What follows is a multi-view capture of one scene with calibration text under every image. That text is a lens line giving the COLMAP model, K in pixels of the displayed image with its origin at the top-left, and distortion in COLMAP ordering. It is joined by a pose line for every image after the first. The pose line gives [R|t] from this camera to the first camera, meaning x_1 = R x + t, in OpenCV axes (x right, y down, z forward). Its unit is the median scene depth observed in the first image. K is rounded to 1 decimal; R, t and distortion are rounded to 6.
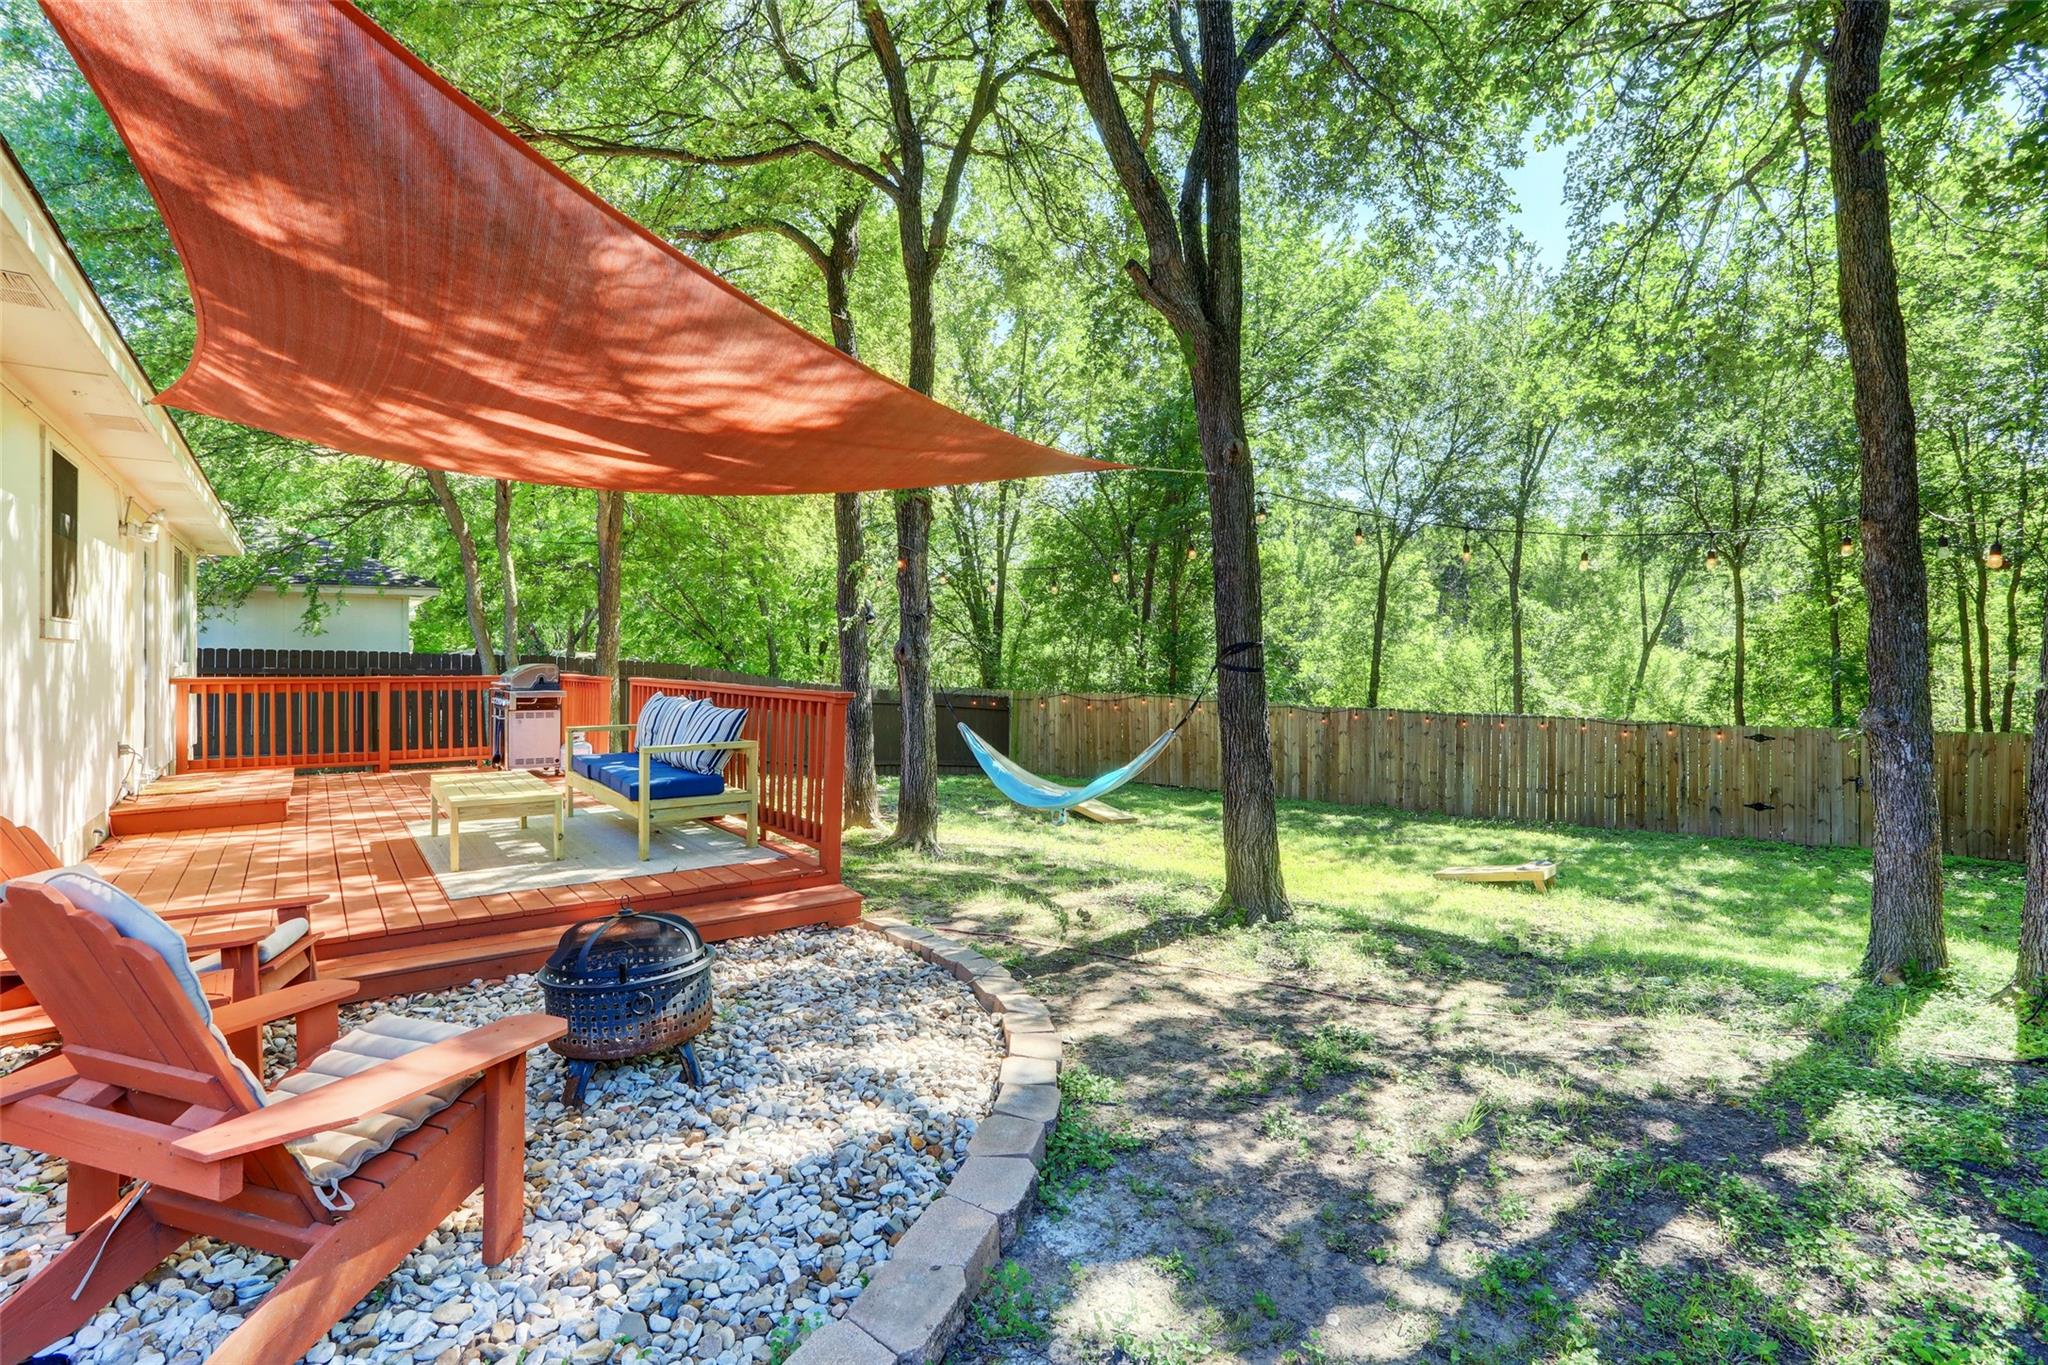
lens RADIAL K [[986.5, 0, 1026.9], [0, 986.5, 662.6], [0, 0, 1]] dist [-0.062766, 0.031386]
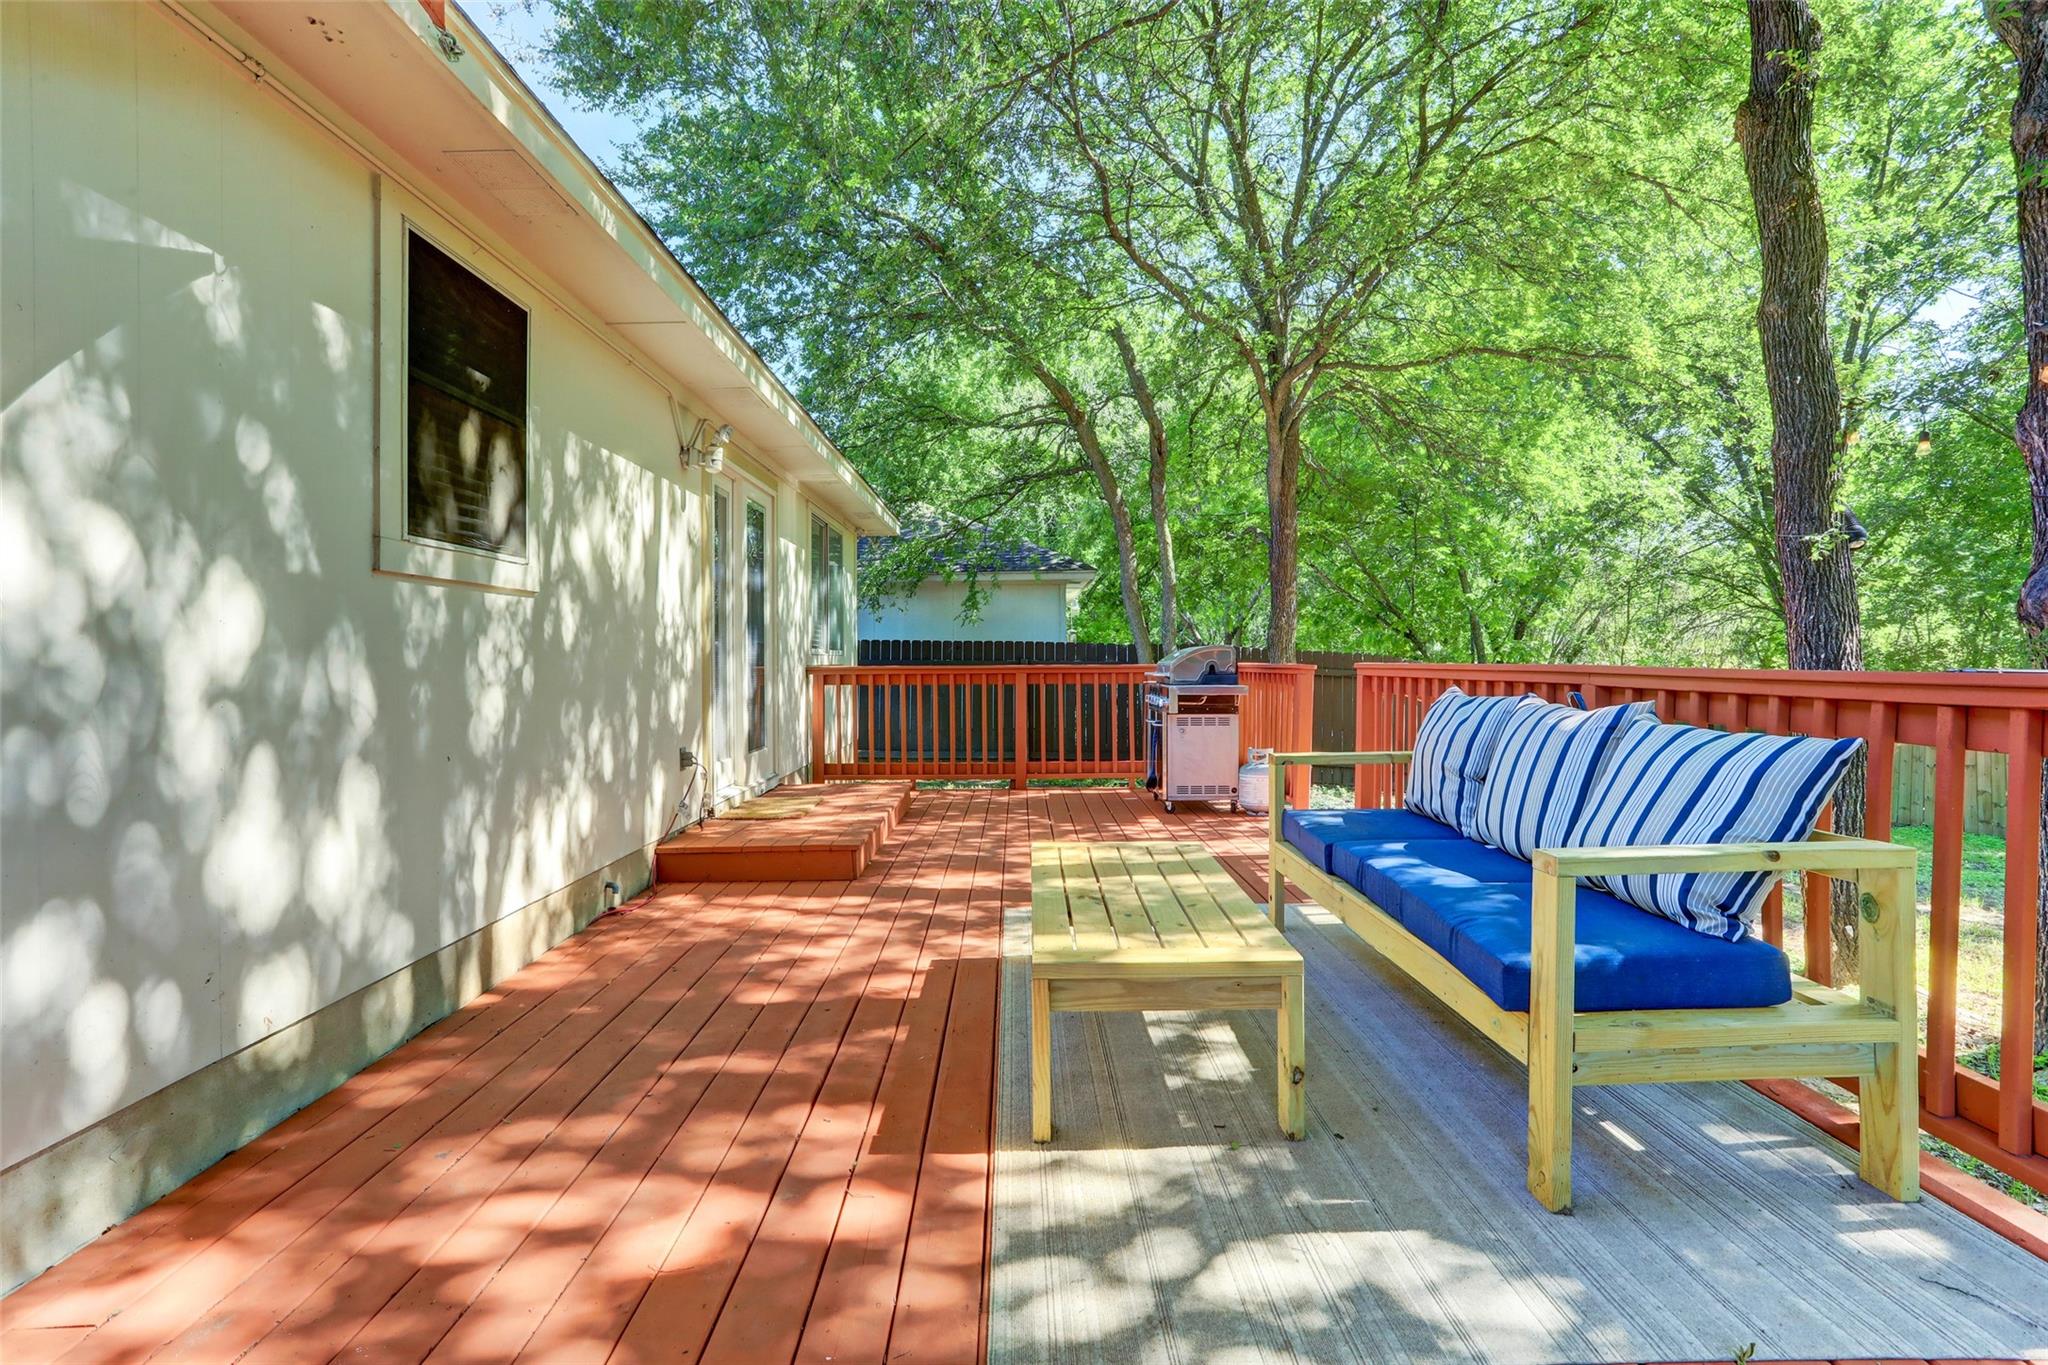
lens RADIAL K [[986.5, 0, 1026.9], [0, 986.5, 662.6], [0, 0, 1]] dist [-0.062766, 0.031386]
pose [[0.808036, -0.004589, -0.589115, -0.194786], [0.005140, 0.999987, -0.000739, 0.012835], [0.589111, -0.002431, 0.808049, 0.362041]]
